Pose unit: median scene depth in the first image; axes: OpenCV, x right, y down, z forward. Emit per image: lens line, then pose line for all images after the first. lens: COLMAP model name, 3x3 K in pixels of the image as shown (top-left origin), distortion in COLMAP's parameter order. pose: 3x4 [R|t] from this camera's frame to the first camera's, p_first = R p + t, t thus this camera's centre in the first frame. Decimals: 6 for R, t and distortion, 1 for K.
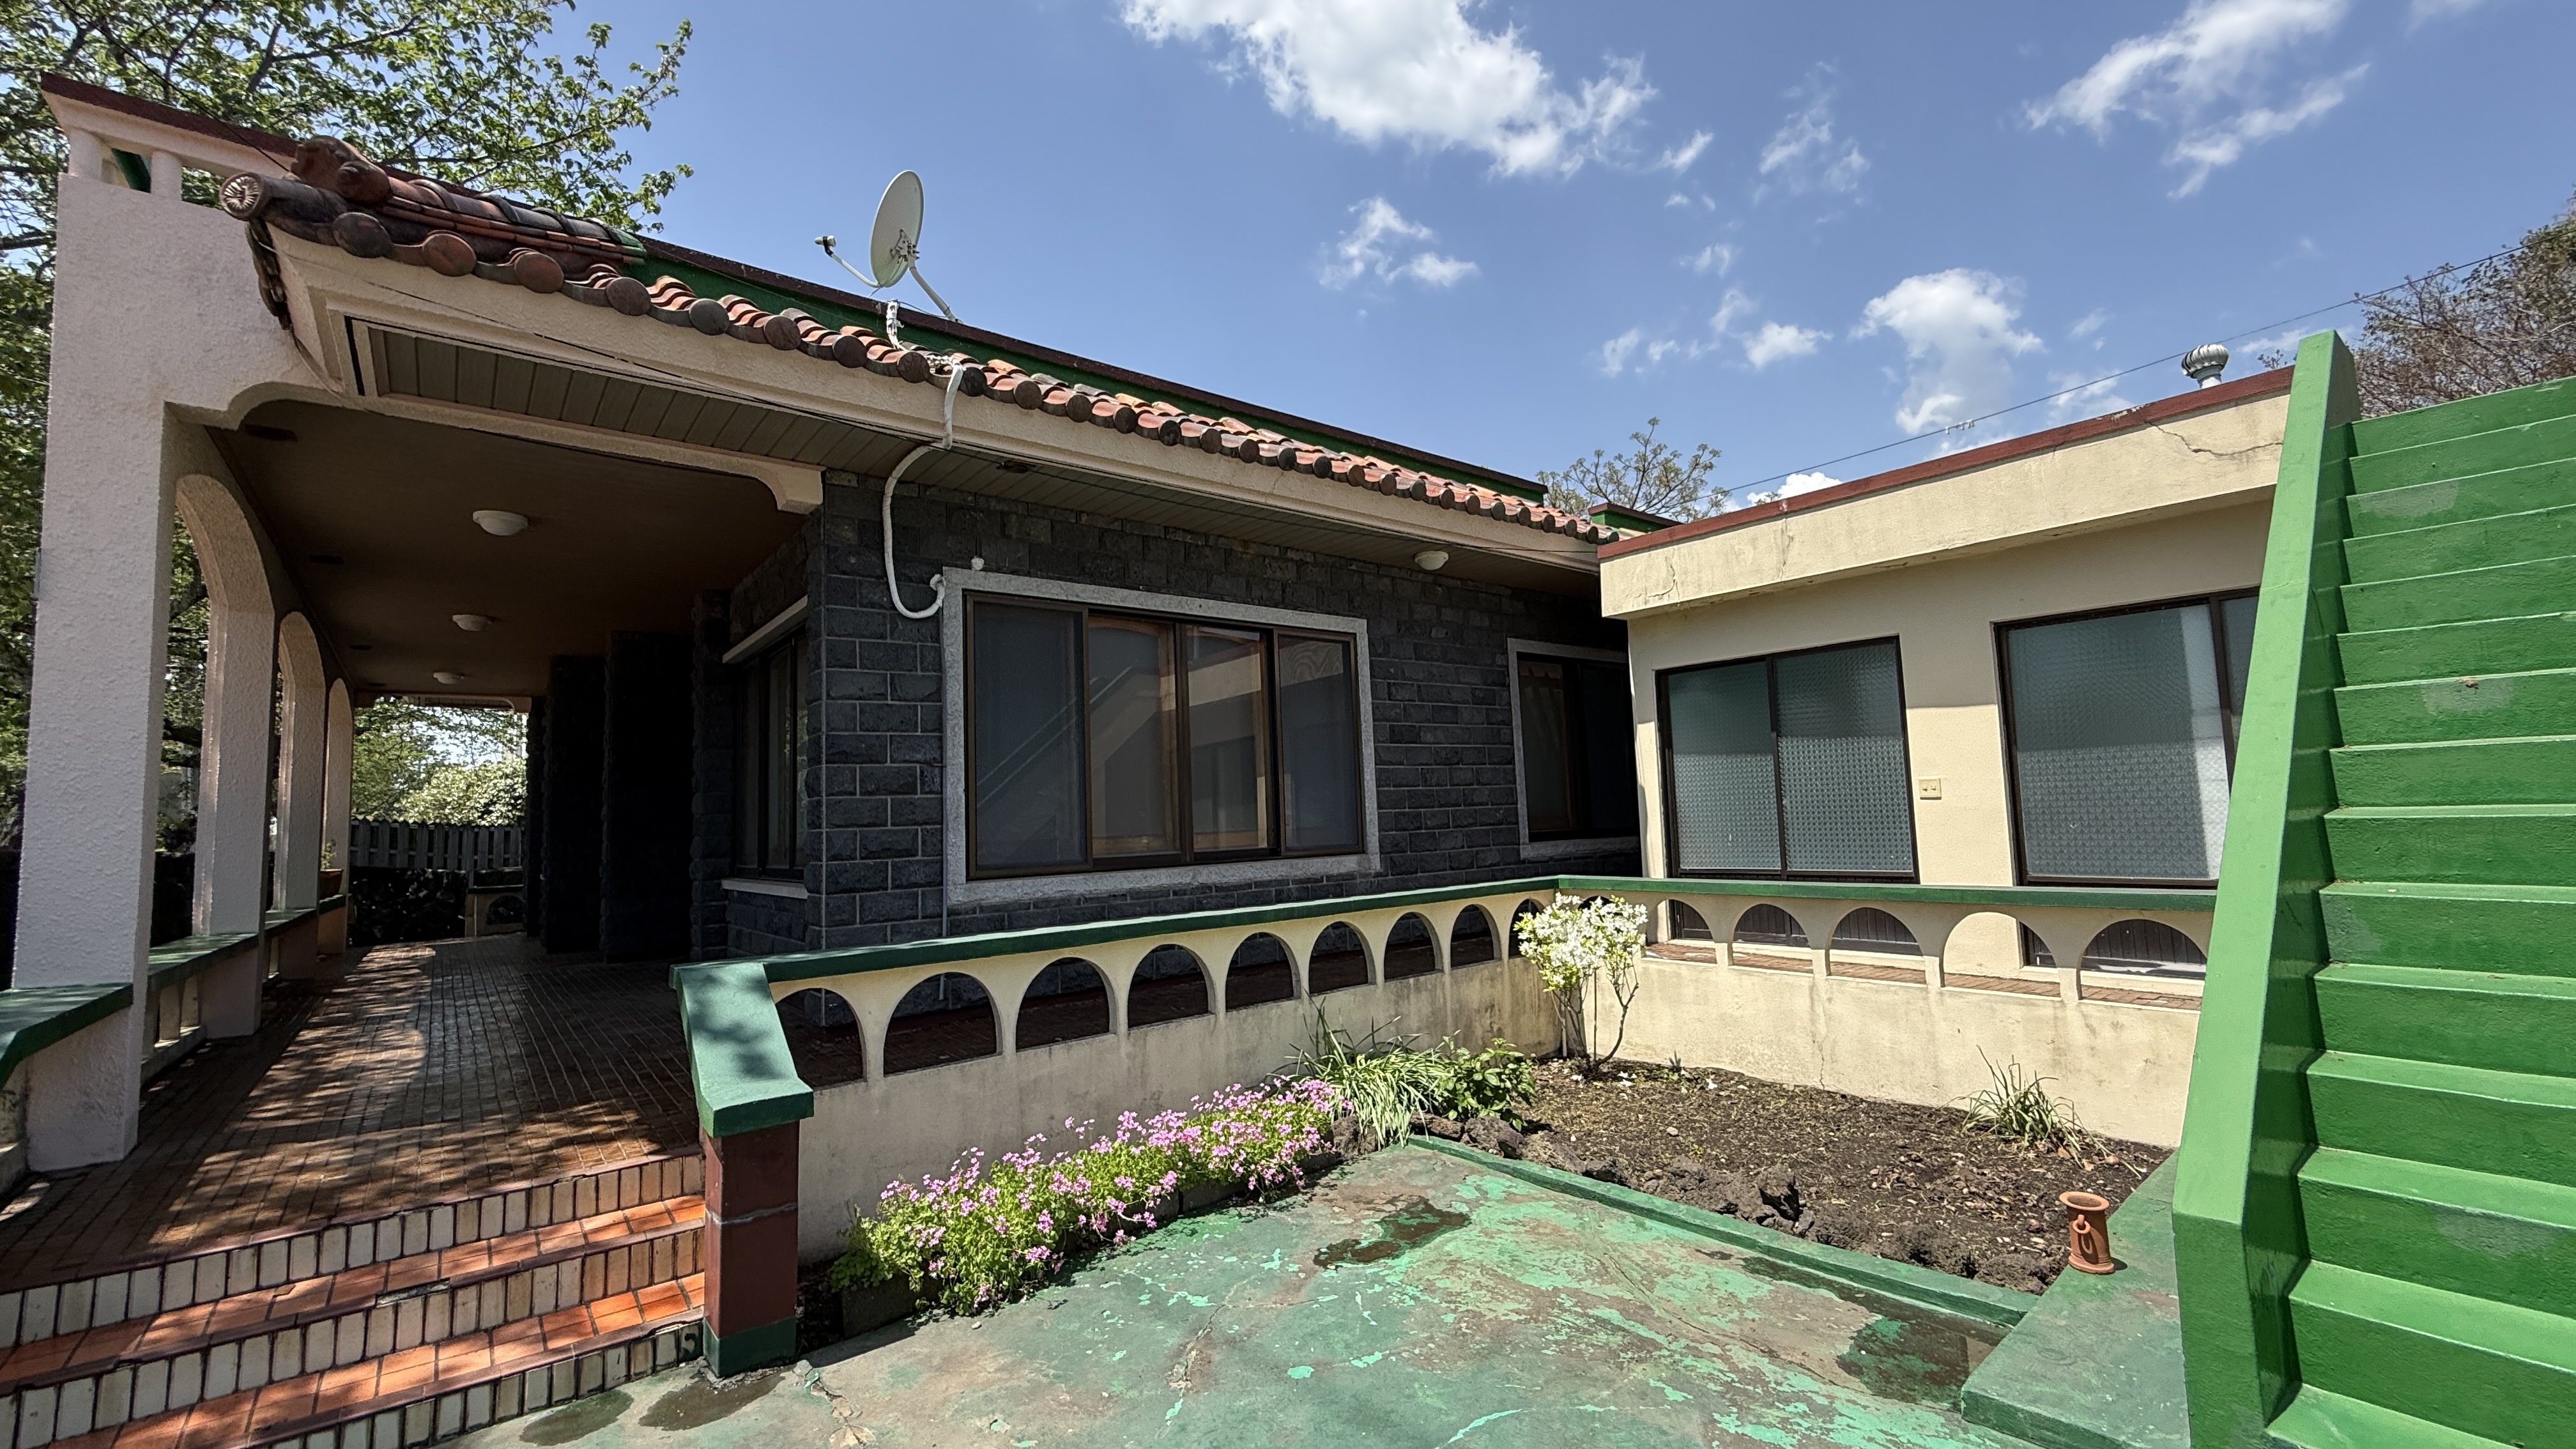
lens RADIAL K [[1033.4, 0, 1290.7], [0, 1033.4, 727.0], [0, 0, 1]] dist [-0.000087, 0.000117]
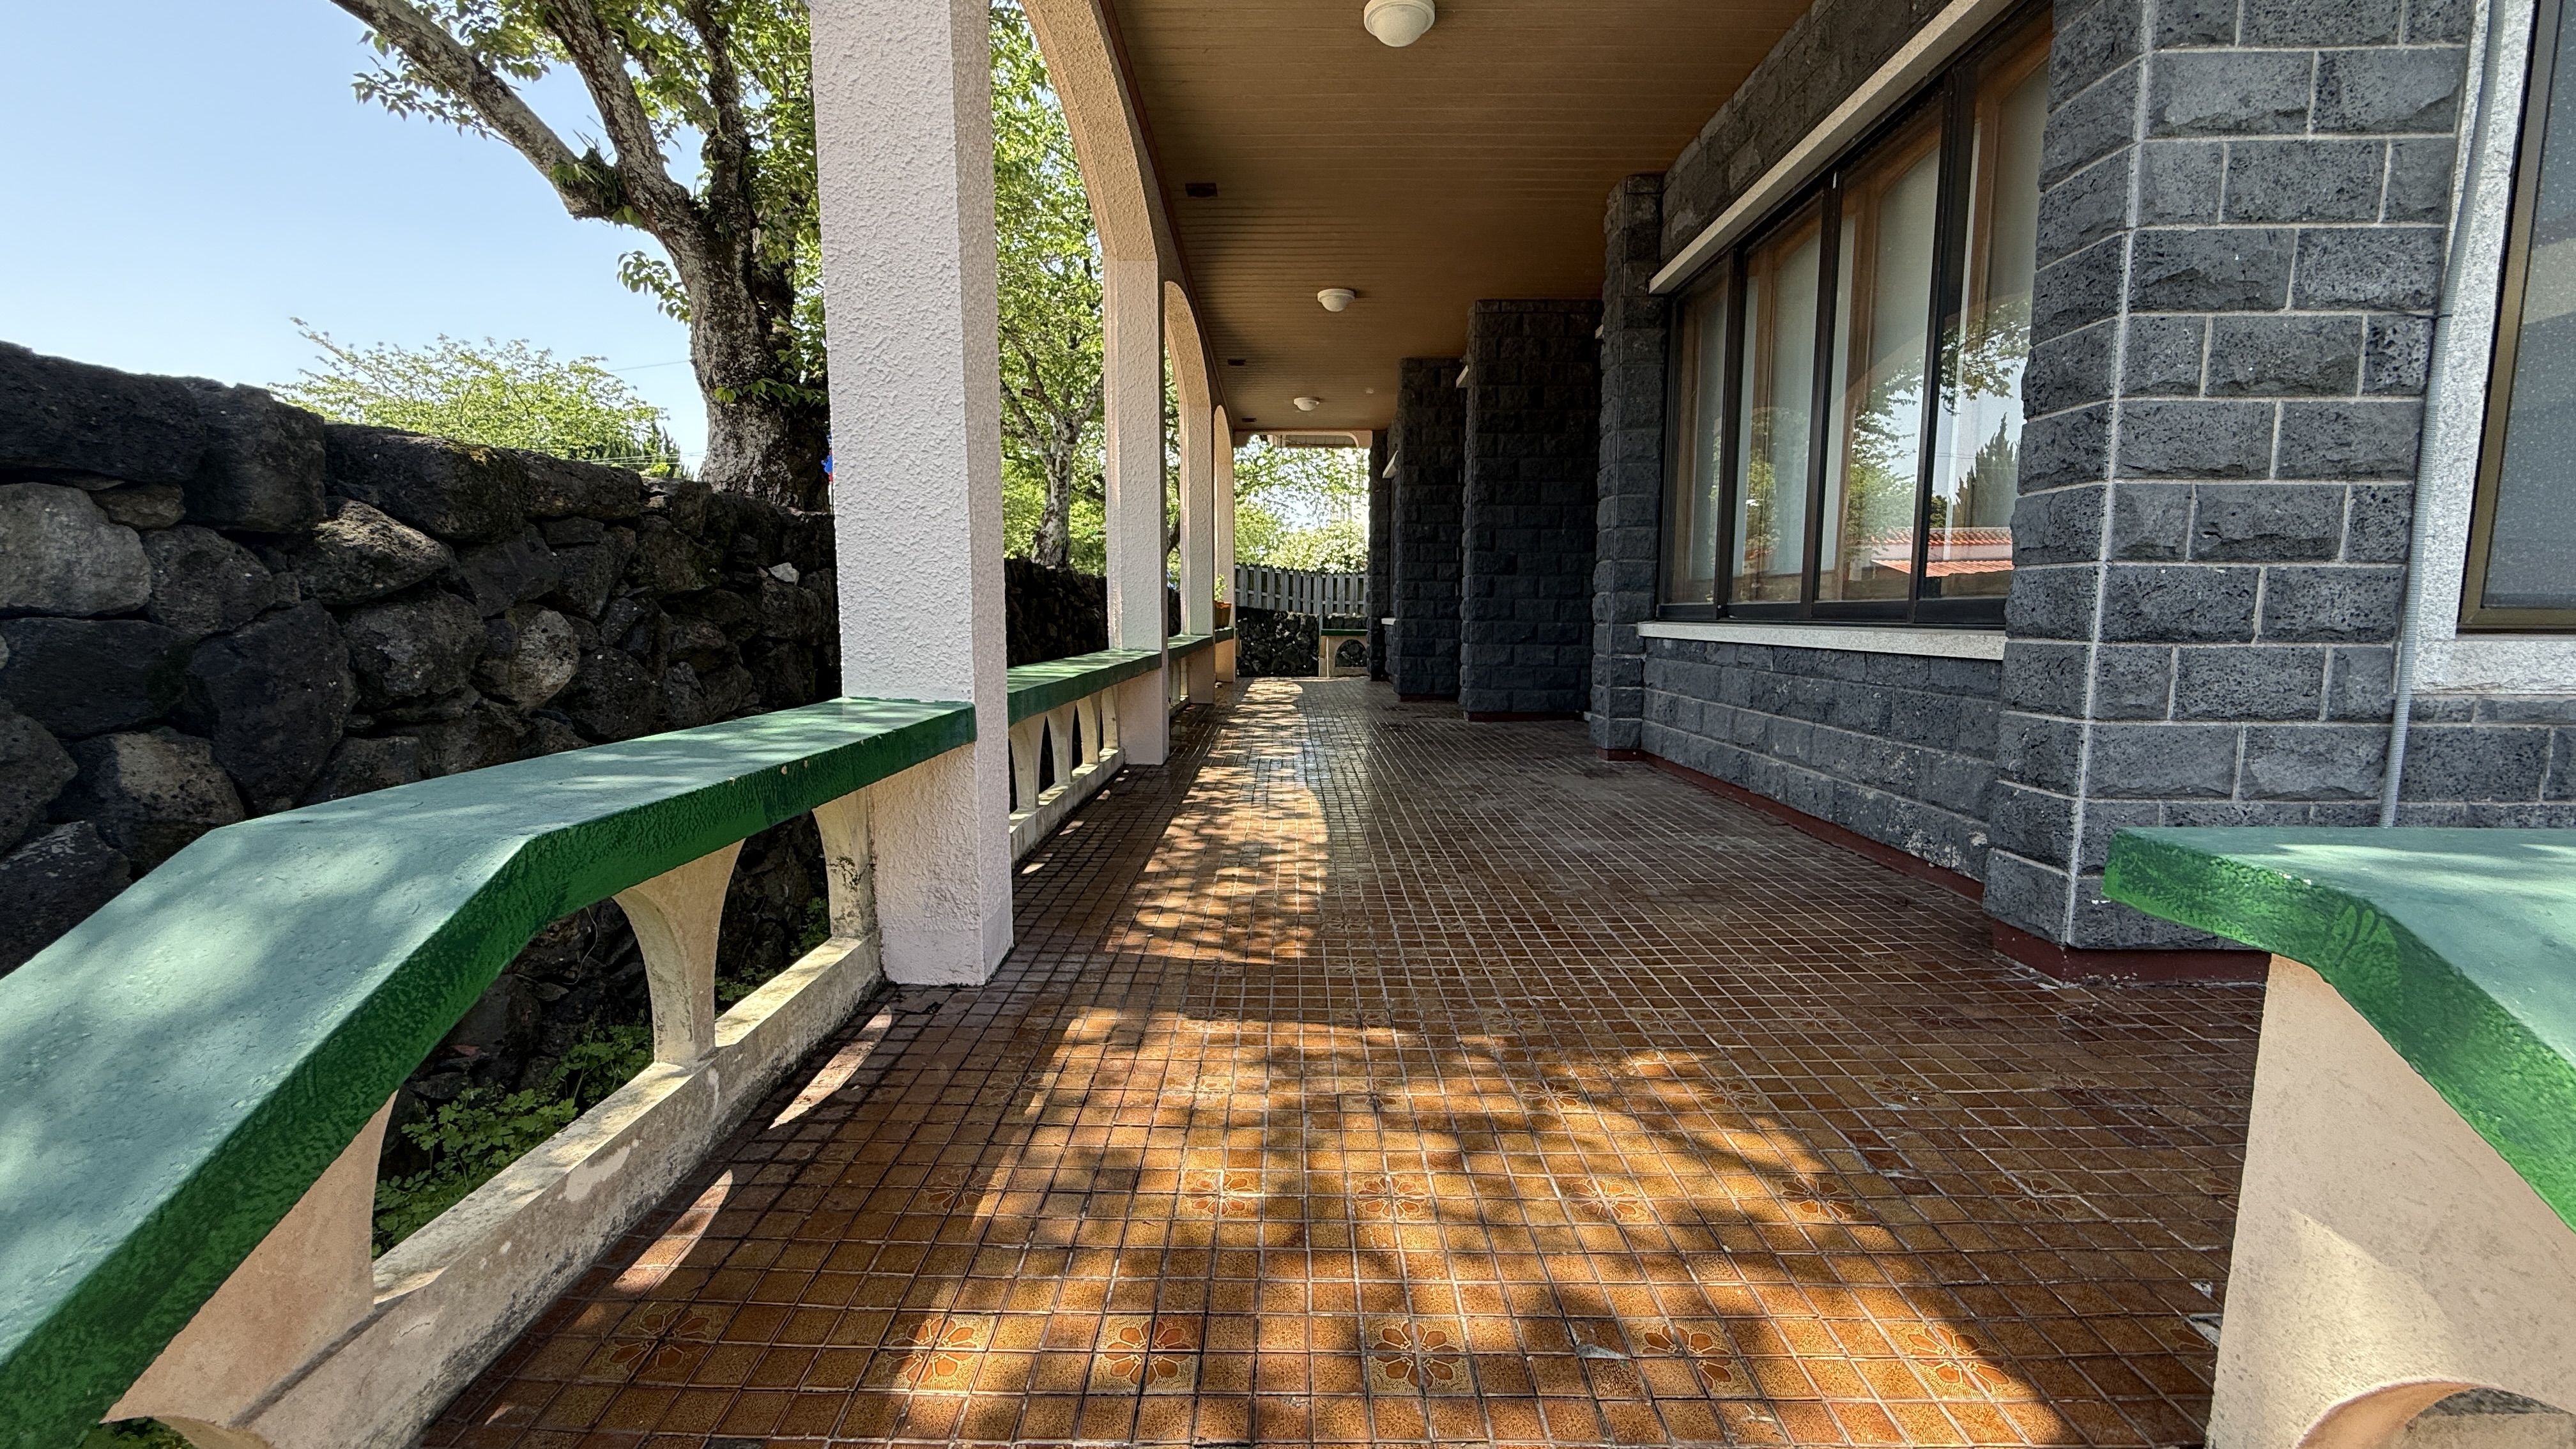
lens RADIAL K [[1031.3, 0, 1288.9], [0, 1031.3, 726.9], [0, 0, 1]] dist [0.000352, 0.000042]
pose [[0.775007, 0.110552, -0.622208, -0.379222], [0.024150, 0.978679, 0.203970, 0.089157], [0.631491, -0.173105, 0.755813, 0.411161]]
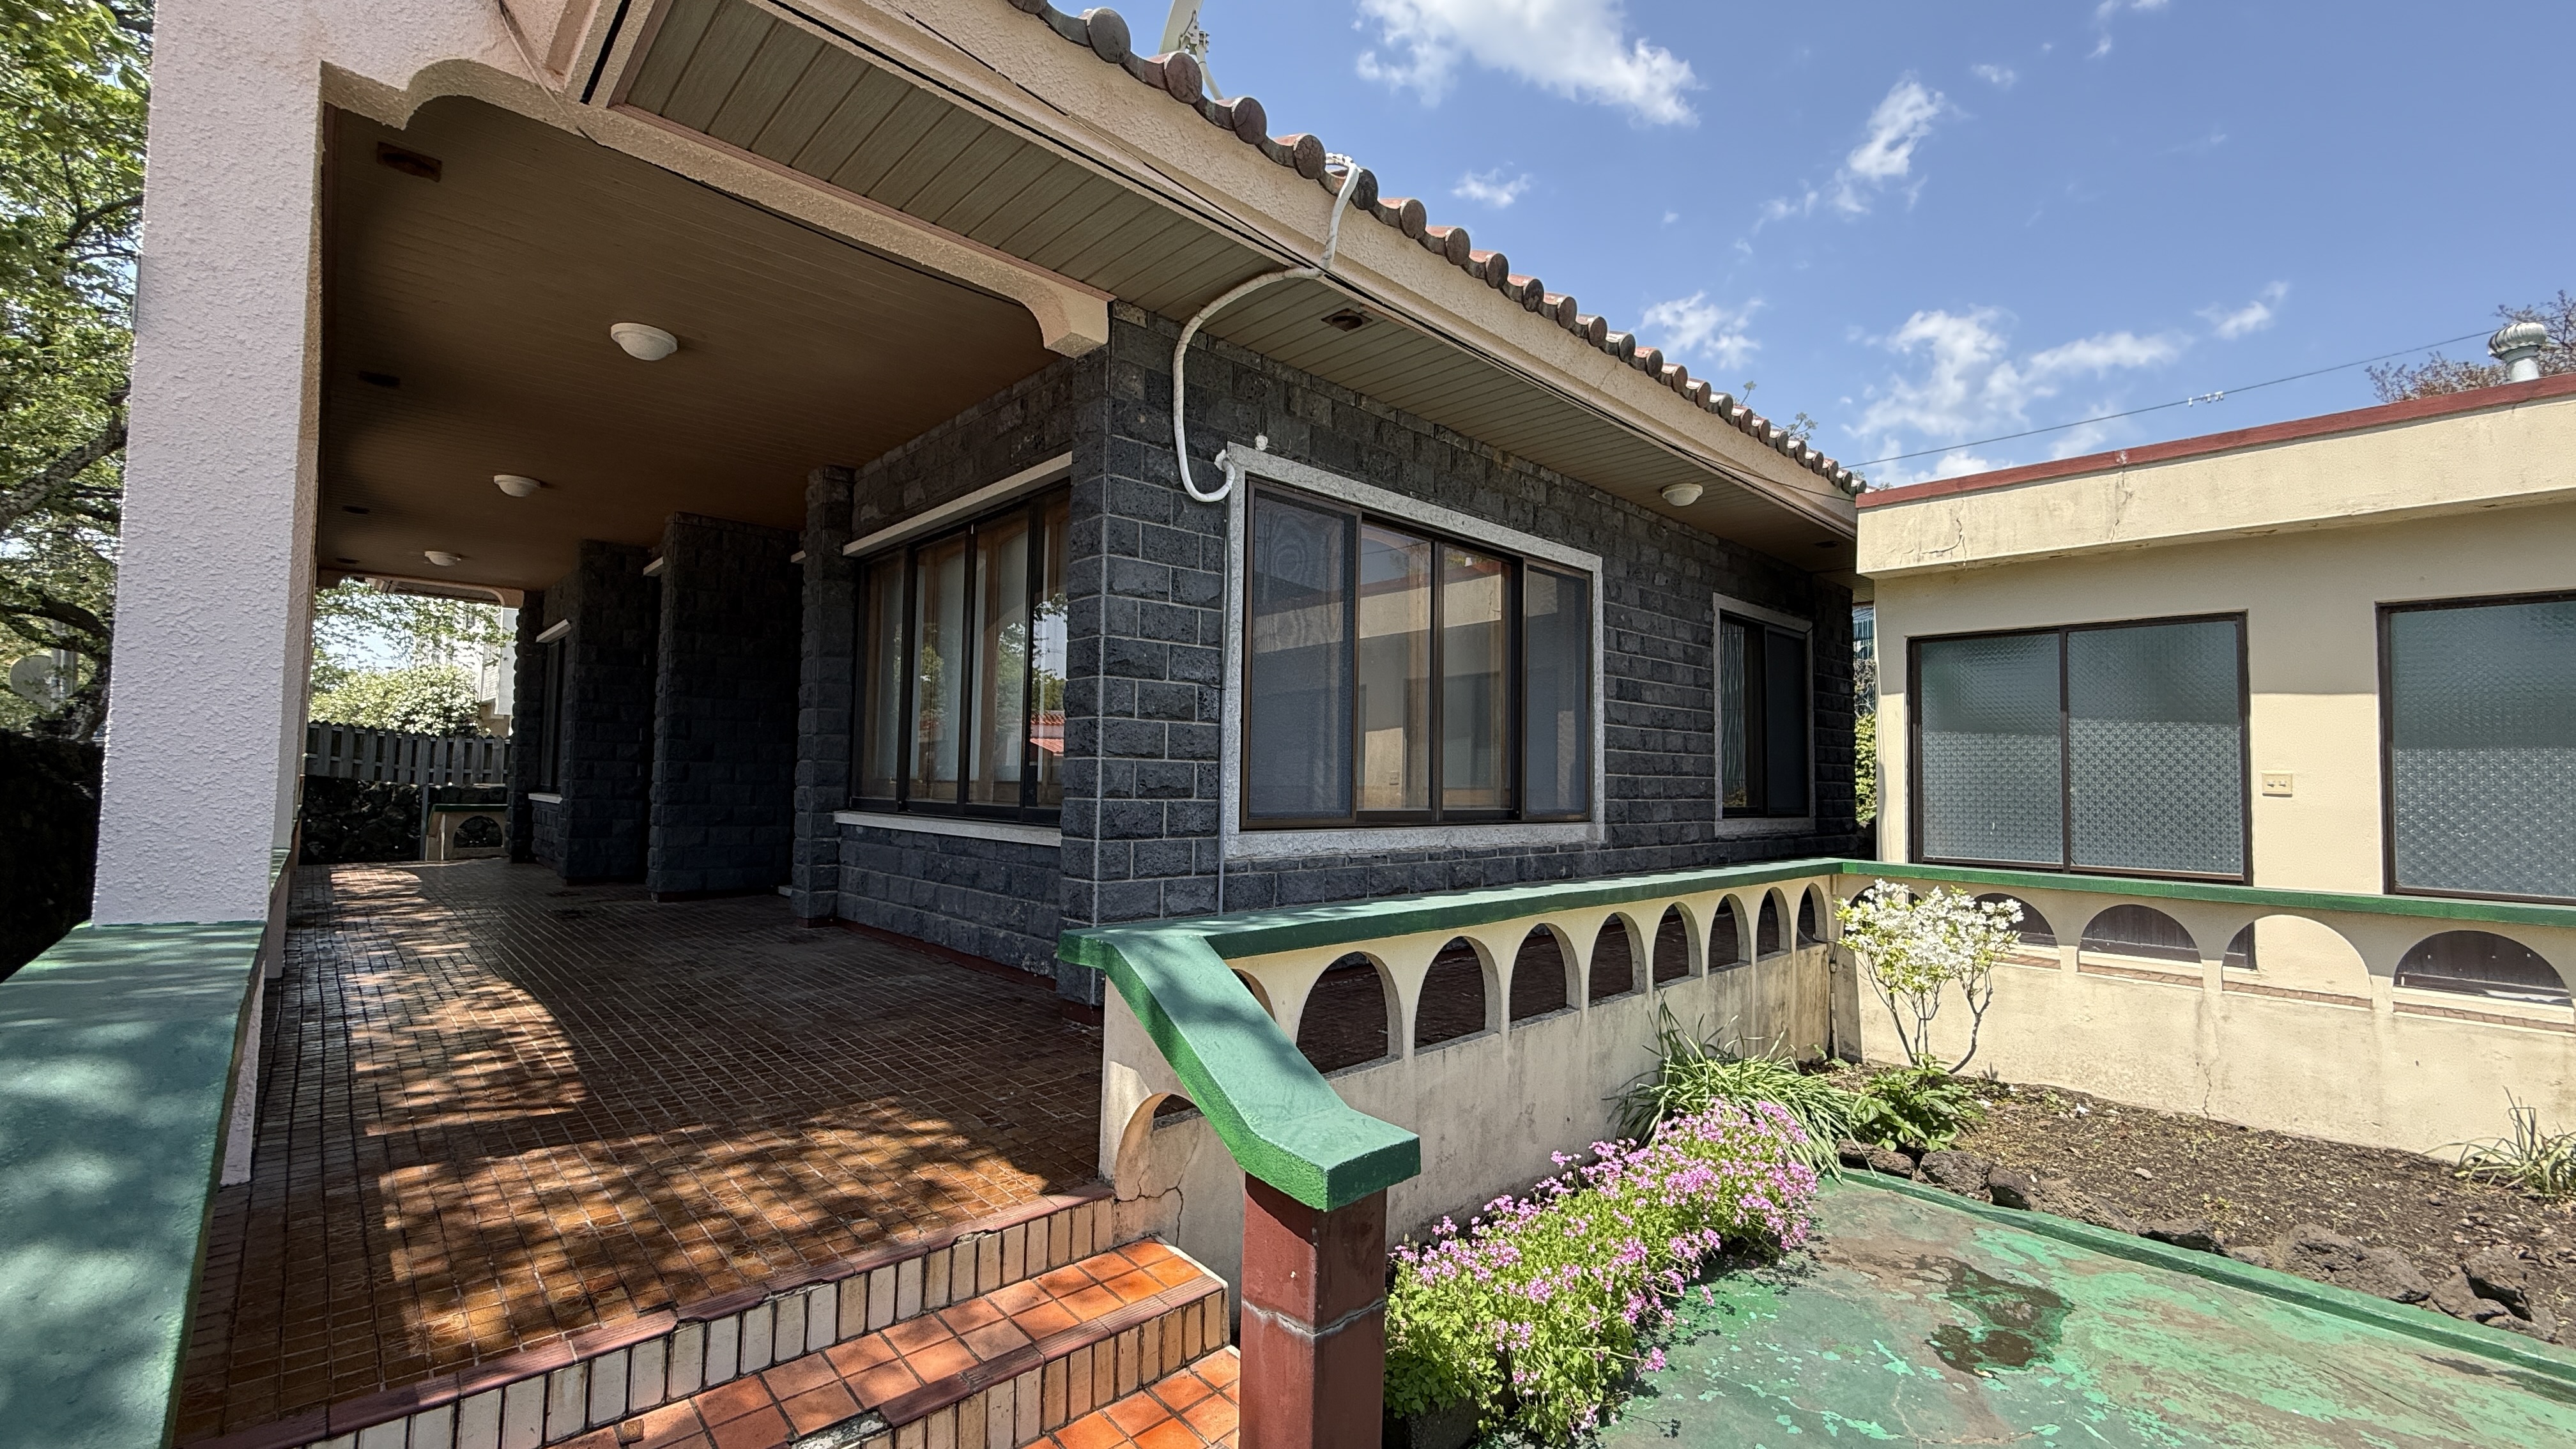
lens RADIAL K [[1031.3, 0, 1288.9], [0, 1031.3, 726.9], [0, 0, 1]] dist [0.000352, 0.000042]
pose [[0.995585, 0.059802, 0.072343, -0.316411], [-0.062357, 0.997489, 0.033590, 0.034848], [-0.070153, -0.037953, 0.996814, 0.177151]]
